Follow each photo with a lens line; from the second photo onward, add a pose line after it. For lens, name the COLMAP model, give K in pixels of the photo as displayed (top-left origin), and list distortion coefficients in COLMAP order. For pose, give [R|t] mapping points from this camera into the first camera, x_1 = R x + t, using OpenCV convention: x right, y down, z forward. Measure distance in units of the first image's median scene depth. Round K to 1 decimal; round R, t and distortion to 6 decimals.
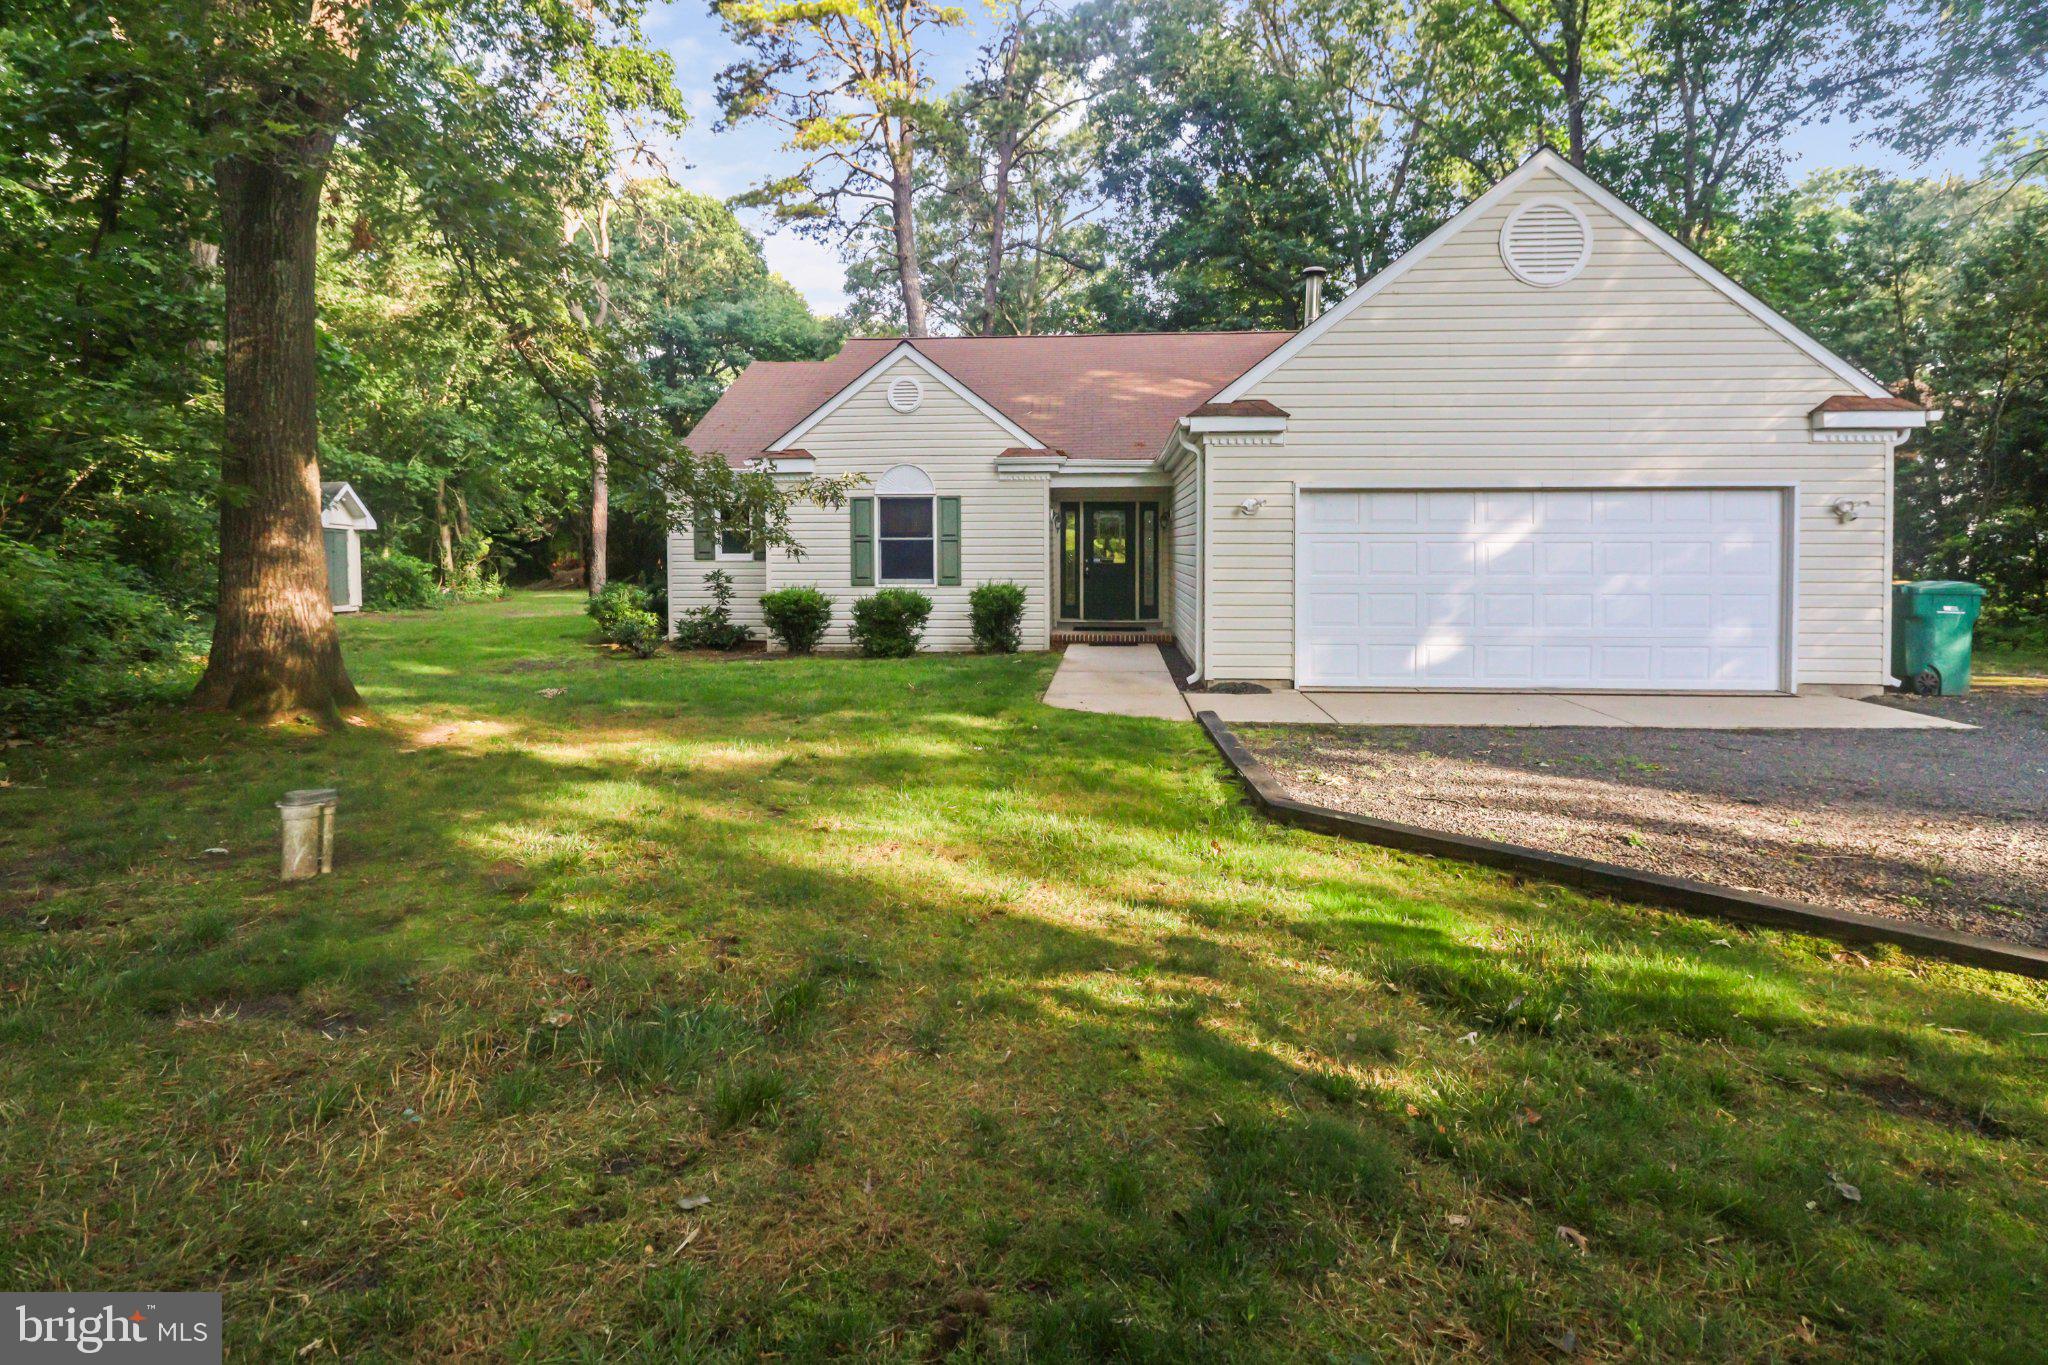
lens RADIAL K [[968.9, 0, 1038.4], [0, 968.9, 543.0], [0, 0, 1]] dist [0.001724, 0.000304]
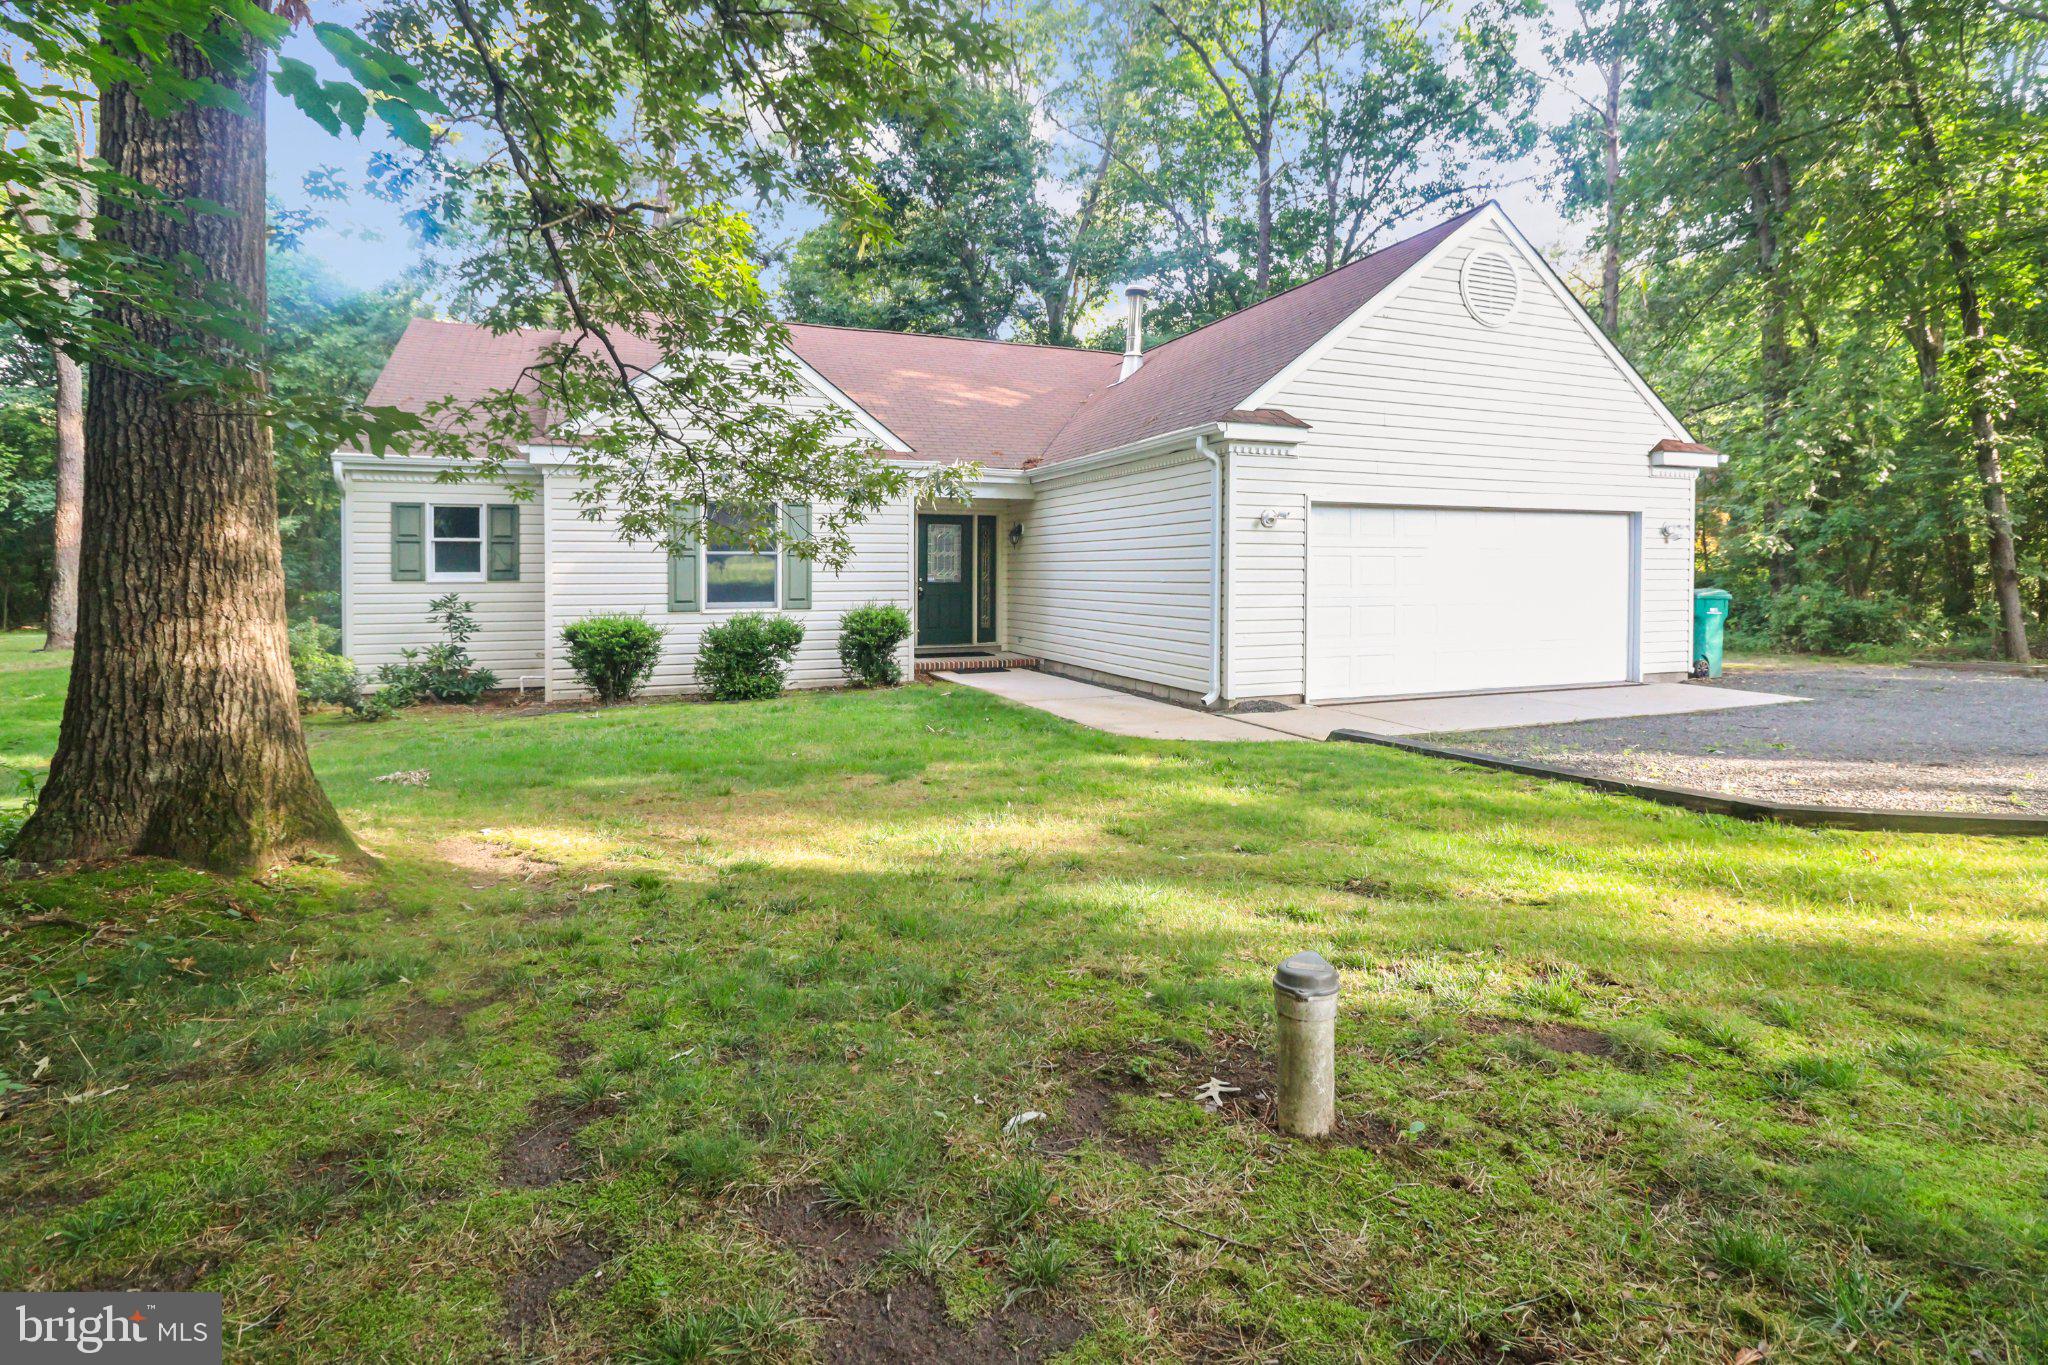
lens RADIAL K [[990.8, 0, 1036.1], [0, 990.8, 566.6], [0, 0, 1]] dist [-0.001401, -0.000367]
pose [[0.895458, 0.001471, 0.445143, -0.291409], [-0.001064, 0.999999, -0.001166, 0.008087], [-0.445144, 0.000570, 0.895459, 0.145278]]
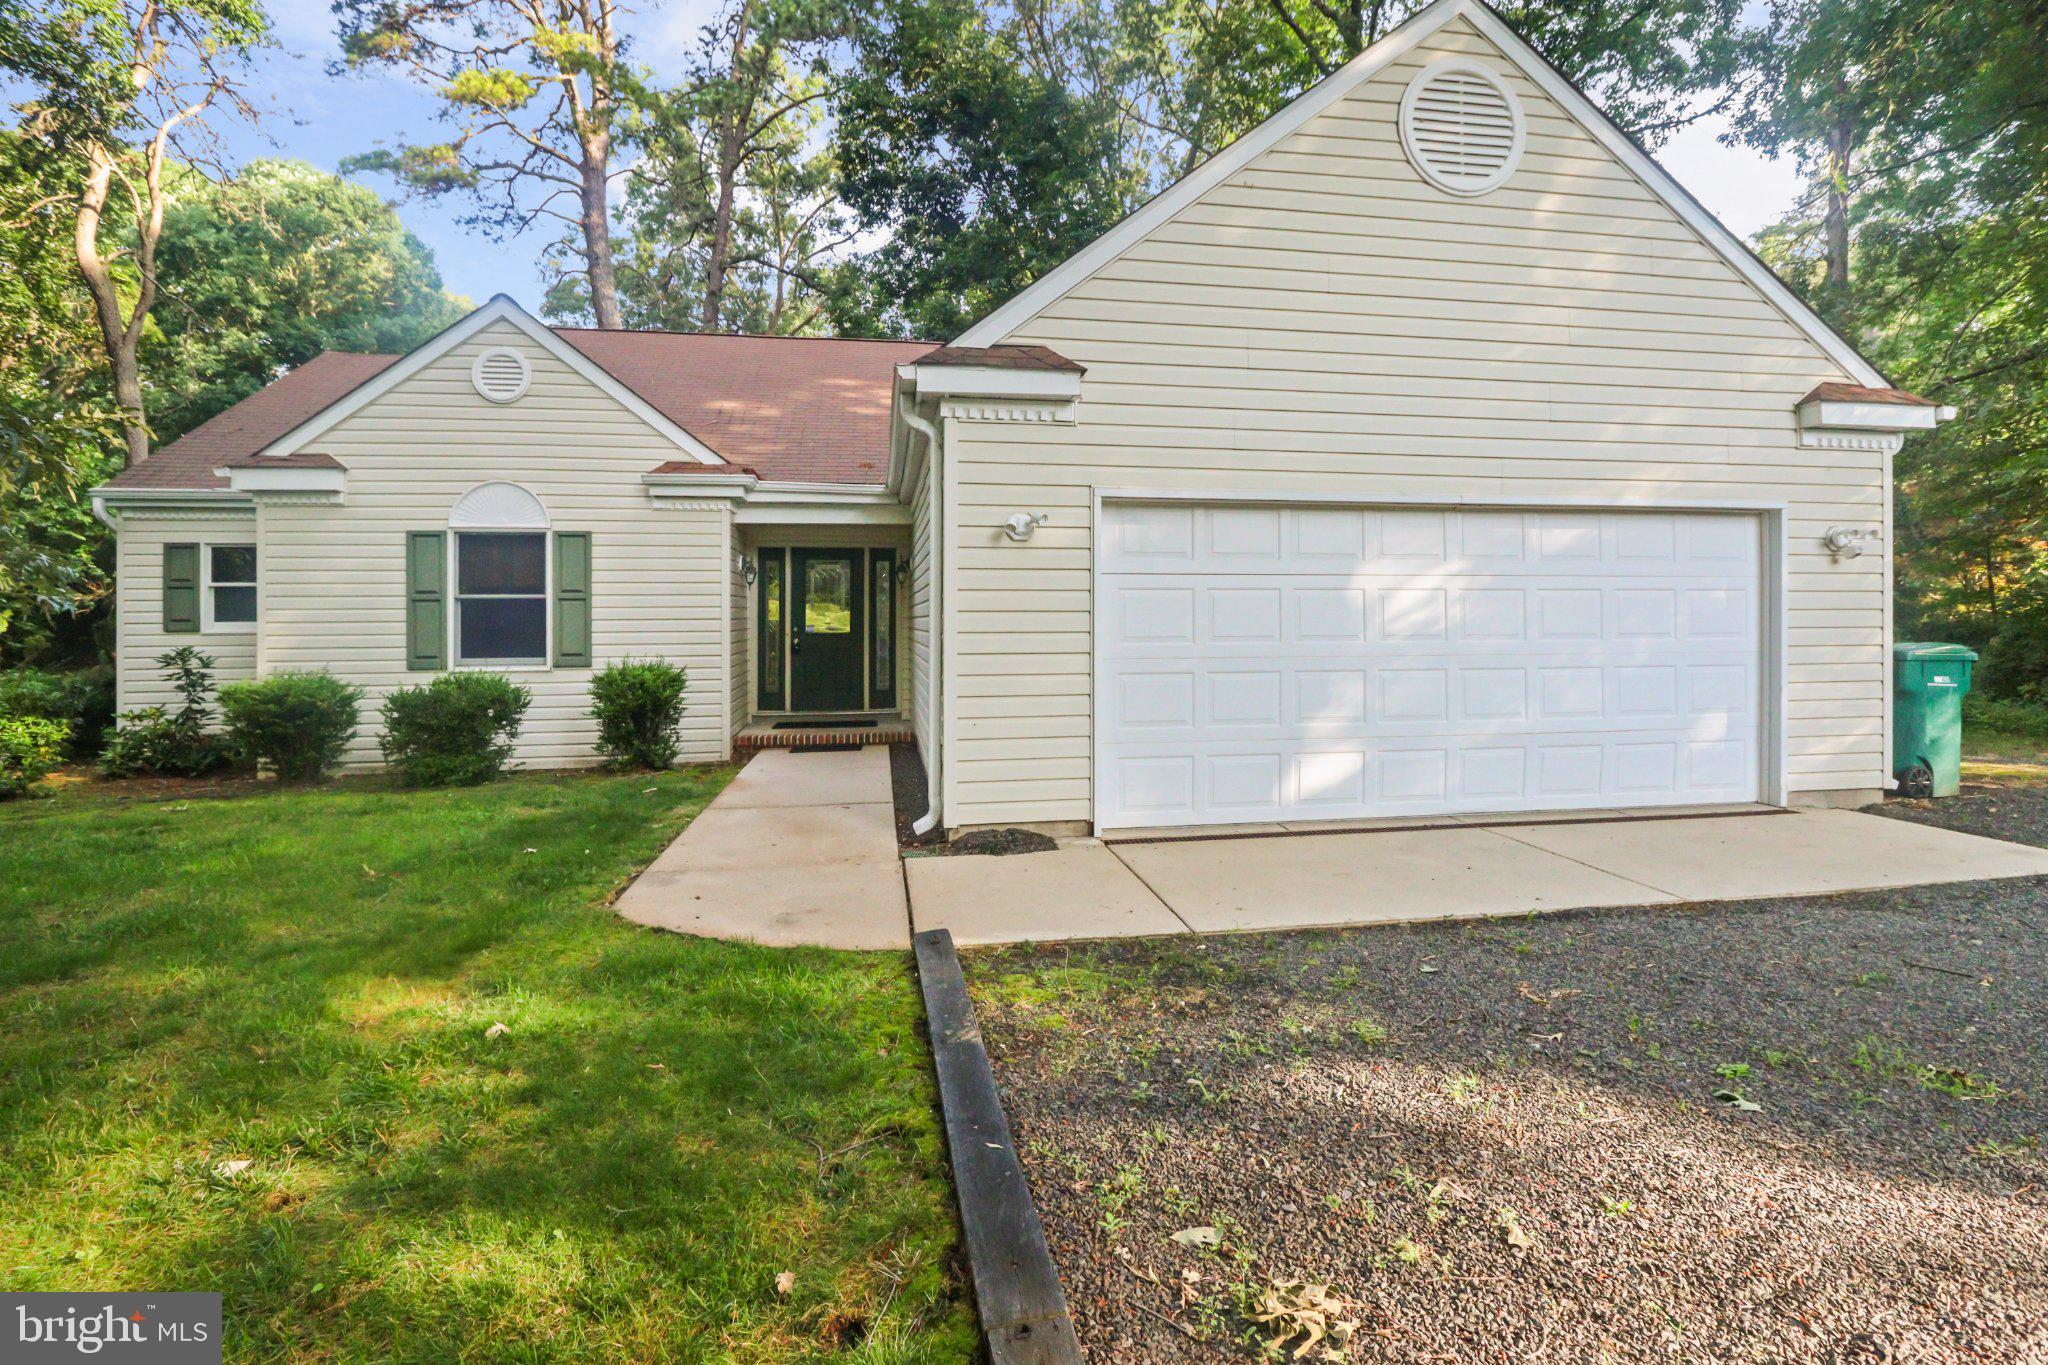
lens RADIAL K [[963.0, 0, 1039.0], [0, 963.0, 603.6], [0, 0, 1]] dist [-0.000167, -0.009108]
pose [[0.971409, 0.000424, 0.237411, 0.061939], [0.003242, 0.999881, -0.015051, 0.011774], [-0.237389, 0.015390, 0.971293, 0.293403]]
